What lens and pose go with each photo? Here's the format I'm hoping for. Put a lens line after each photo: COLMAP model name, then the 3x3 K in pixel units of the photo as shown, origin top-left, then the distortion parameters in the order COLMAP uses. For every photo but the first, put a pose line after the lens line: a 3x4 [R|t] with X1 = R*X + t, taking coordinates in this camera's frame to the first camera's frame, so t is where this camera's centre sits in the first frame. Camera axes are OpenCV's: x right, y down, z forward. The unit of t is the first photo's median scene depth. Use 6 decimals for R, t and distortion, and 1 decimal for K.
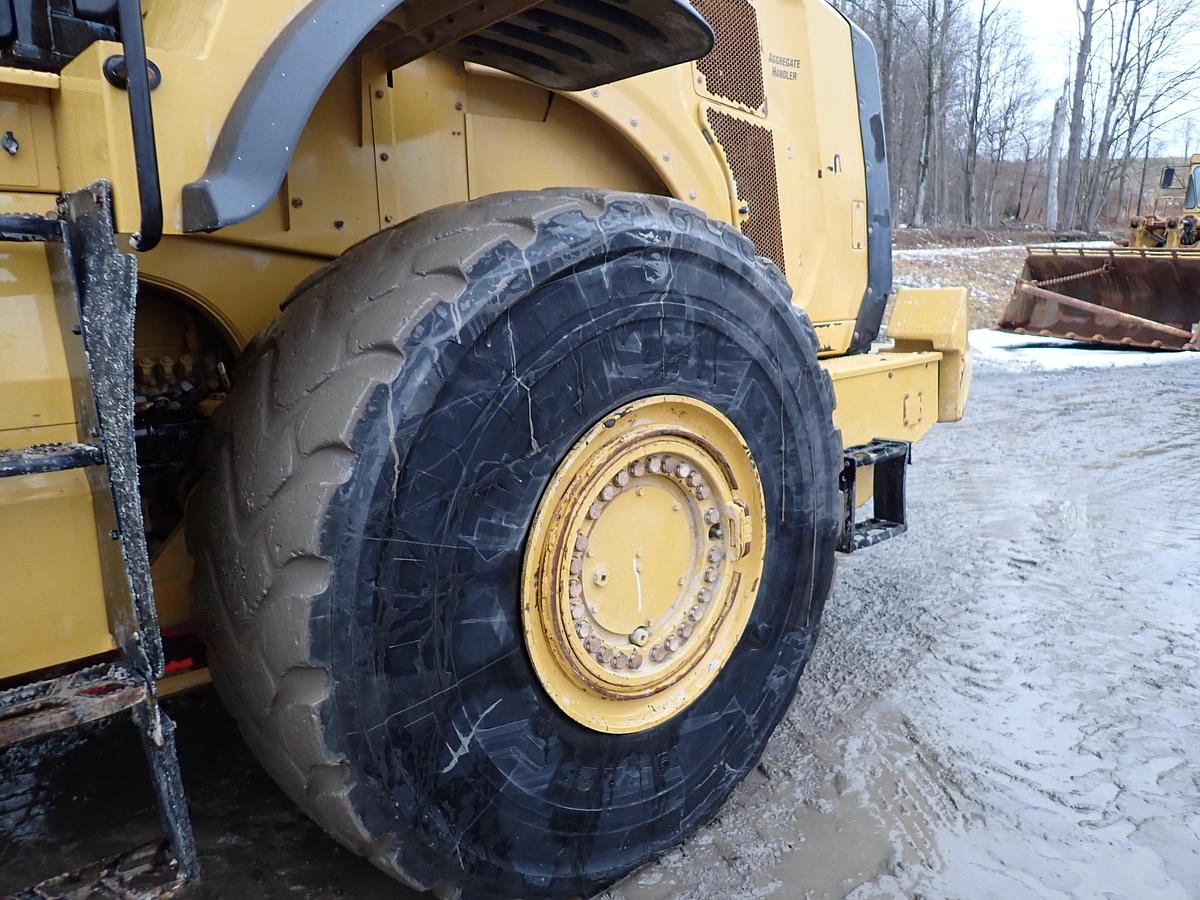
lens RADIAL K [[870.8, 0, 580.4], [0, 870.8, 433.7], [0, 0, 1]] dist [0.034908, -0.001453]
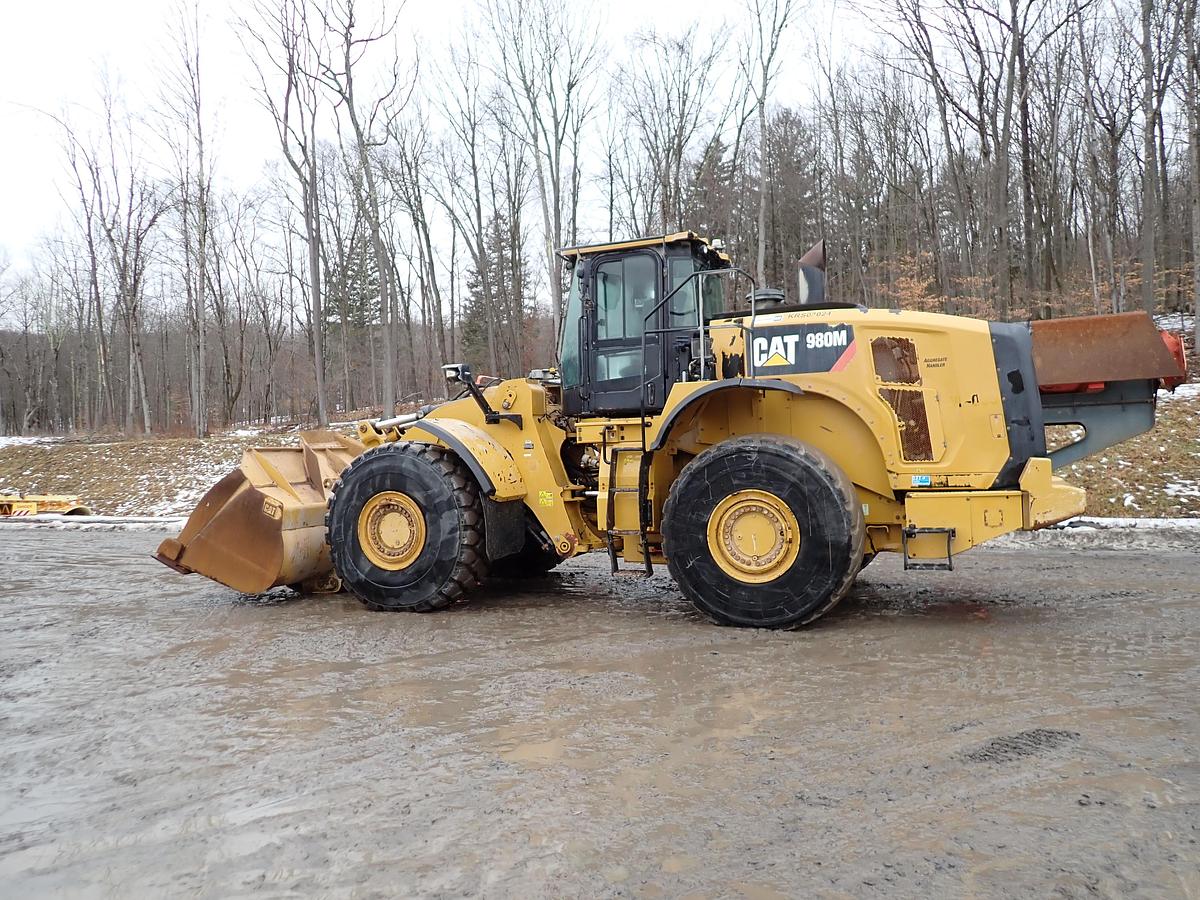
lens RADIAL K [[887.1, 0, 599.9], [0, 887.1, 445.2], [0, 0, 1]] dist [0.006519, -0.003458]
pose [[0.447047, 0.009557, -0.894459, 3.429640], [-0.129837, 0.990047, -0.054314, 0.064765], [0.885037, 0.140415, 0.443838, -1.387527]]
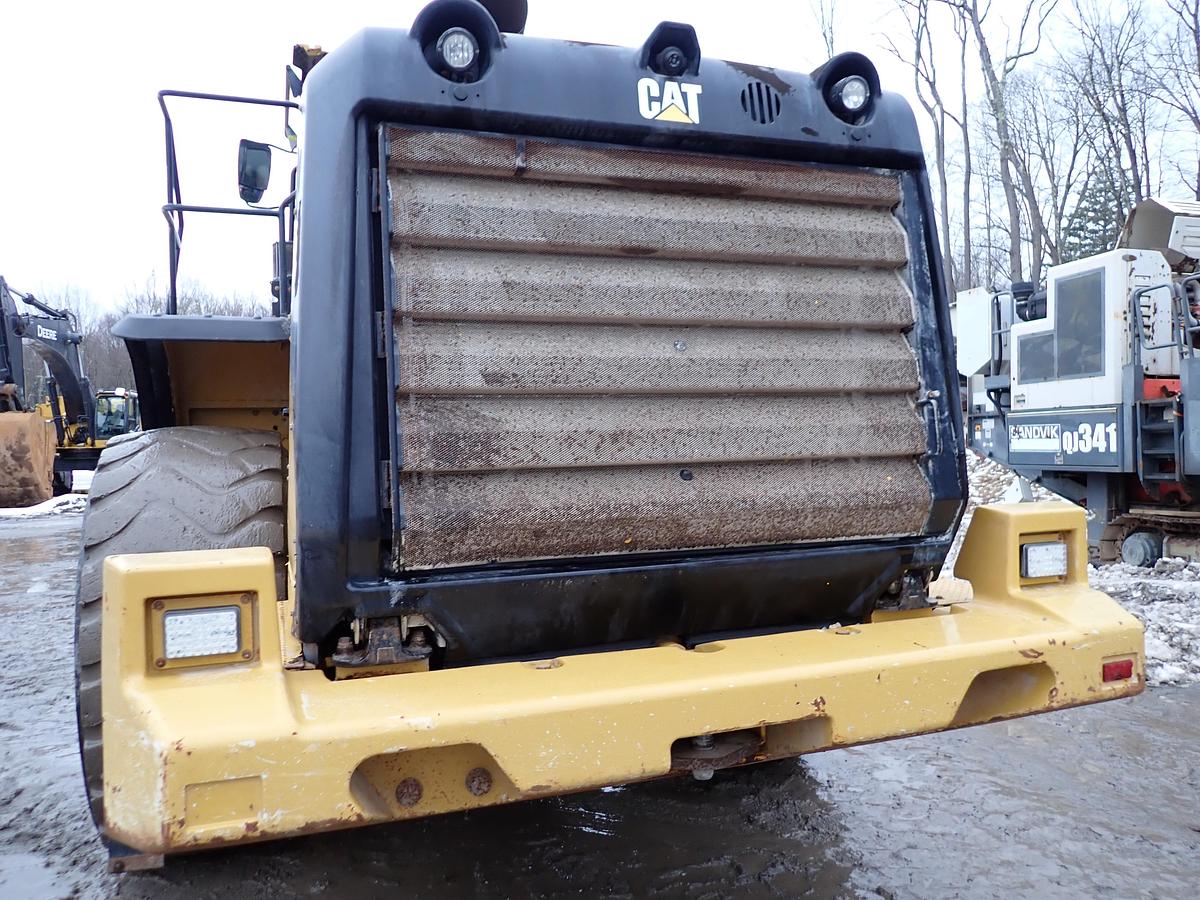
lens RADIAL K [[887.1, 0, 599.9], [0, 887.1, 445.2], [0, 0, 1]] dist [0.006519, -0.003458]
pose [[-0.363885, 0.043393, -0.930433, 1.523793], [-0.124158, 0.987741, 0.094622, -0.585462], [0.923132, 0.149952, -0.354036, 2.734316]]
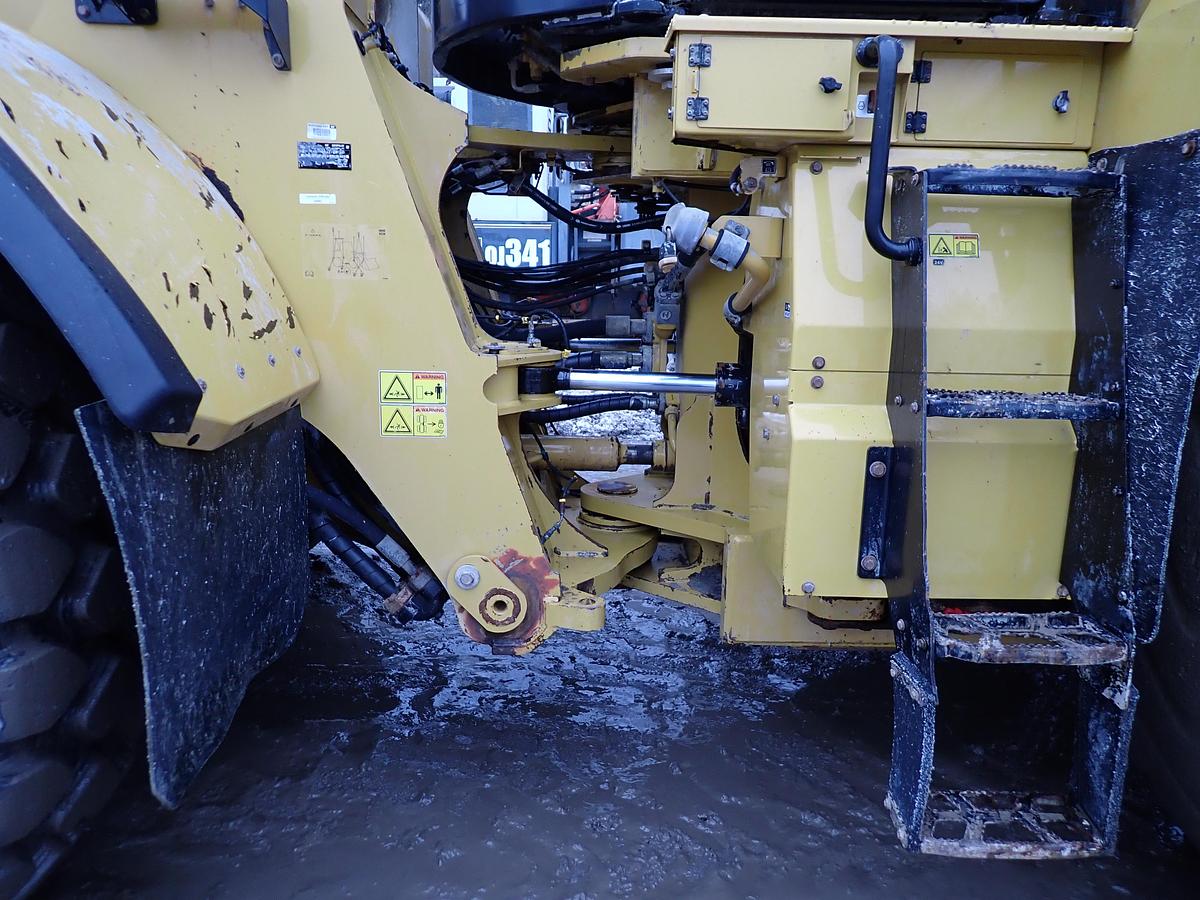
lens RADIAL K [[885.8, 0, 598.3], [0, 885.8, 447.1], [0, 0, 1]] dist [0.005184, 0.002167]
pose [[0.769577, 0.172752, -0.614742, -0.297297], [-0.146876, 0.984786, 0.092870, 0.046135], [0.621433, 0.018820, 0.783242, -0.125609]]
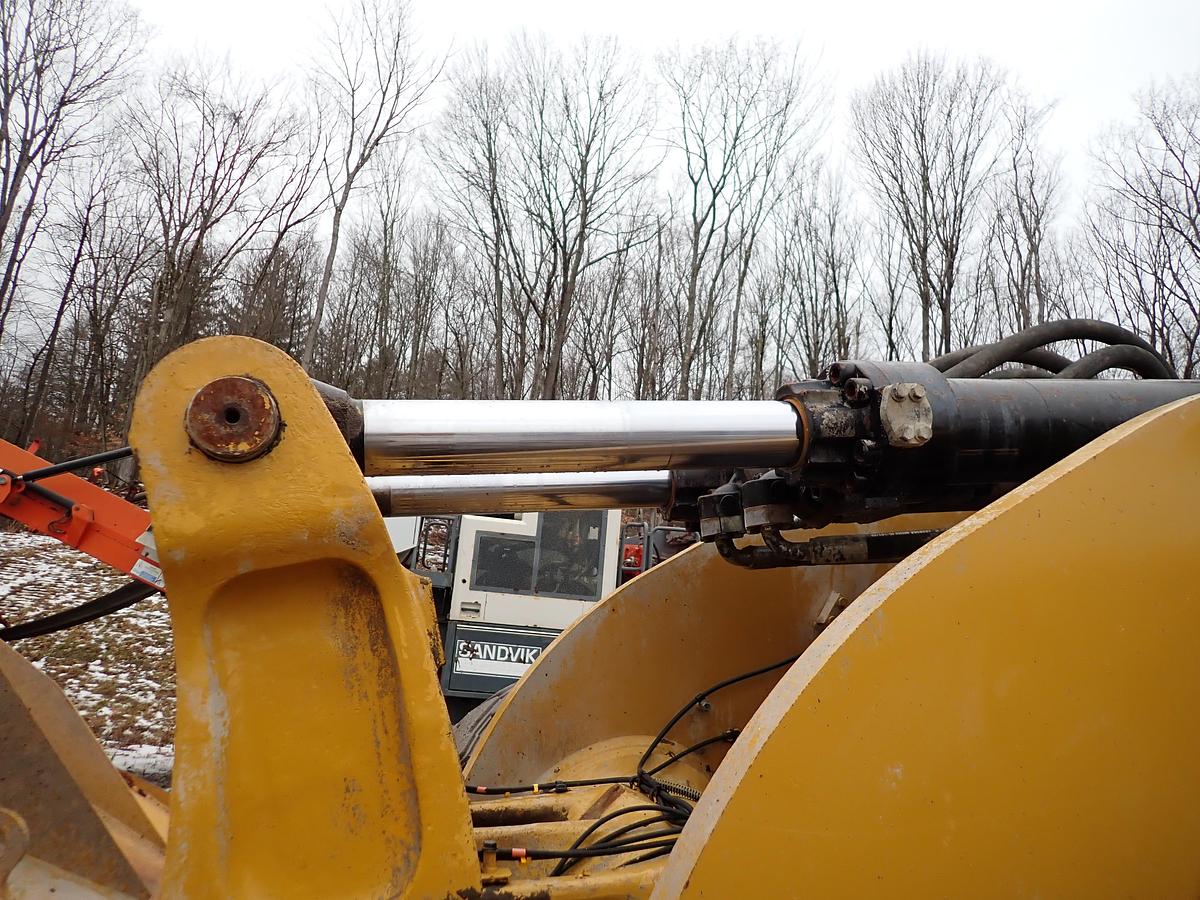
lens RADIAL K [[887.1, 0, 599.9], [0, 887.1, 445.2], [0, 0, 1]] dist [0.006519, -0.003458]
pose [[0.897553, 0.020170, -0.440445, -1.916280], [-0.191129, 0.918014, -0.347448, -0.006189], [0.397327, 0.396035, 0.827821, -0.543878]]
